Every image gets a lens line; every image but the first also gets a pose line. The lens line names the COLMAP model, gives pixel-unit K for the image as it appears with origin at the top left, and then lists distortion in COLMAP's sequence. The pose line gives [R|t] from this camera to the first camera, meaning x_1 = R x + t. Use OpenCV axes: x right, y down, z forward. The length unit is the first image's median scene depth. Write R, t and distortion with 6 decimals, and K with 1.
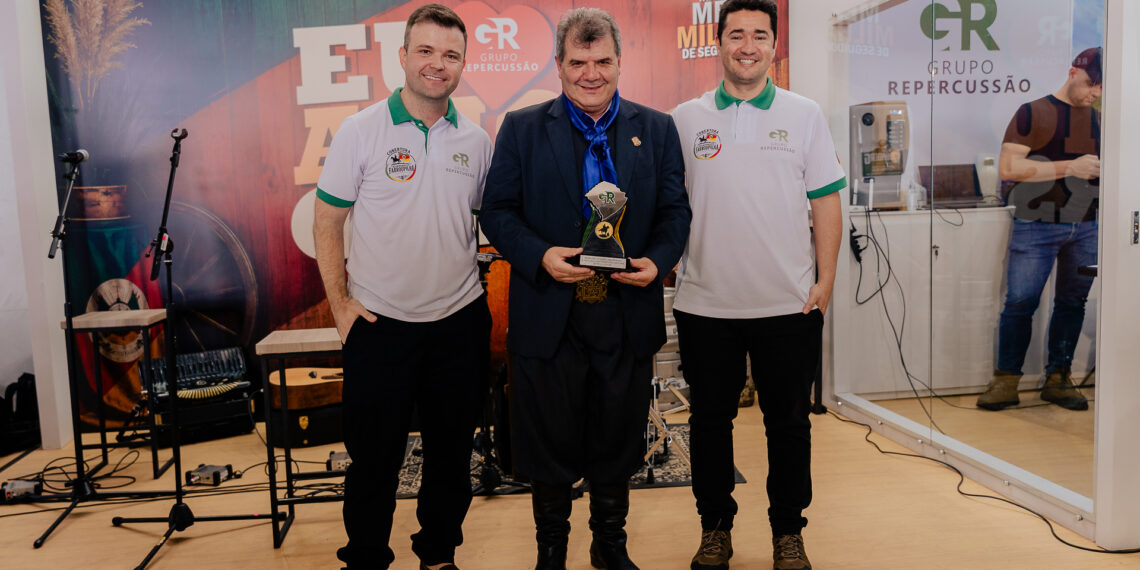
lens RADIAL K [[1086.3, 0, 572.3], [0, 1086.3, 316.9], [0, 0, 1]] dist [0.014720, -0.040738]
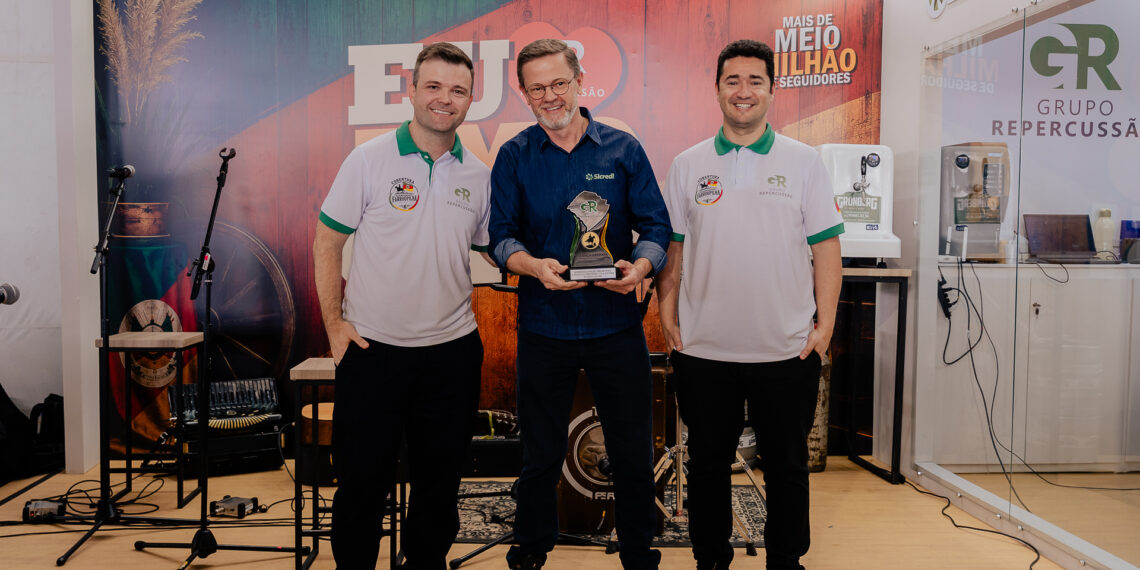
lens RADIAL K [[1337.5, 0, 564.4], [0, 1337.5, 304.8], [0, 0, 1]] dist [0.001113, -0.007254]
pose [[0.995353, 0.044787, -0.085250, 0.042145], [-0.049481, 0.997327, -0.053772, 0.014913], [0.082613, 0.057740, 0.994908, -0.138456]]
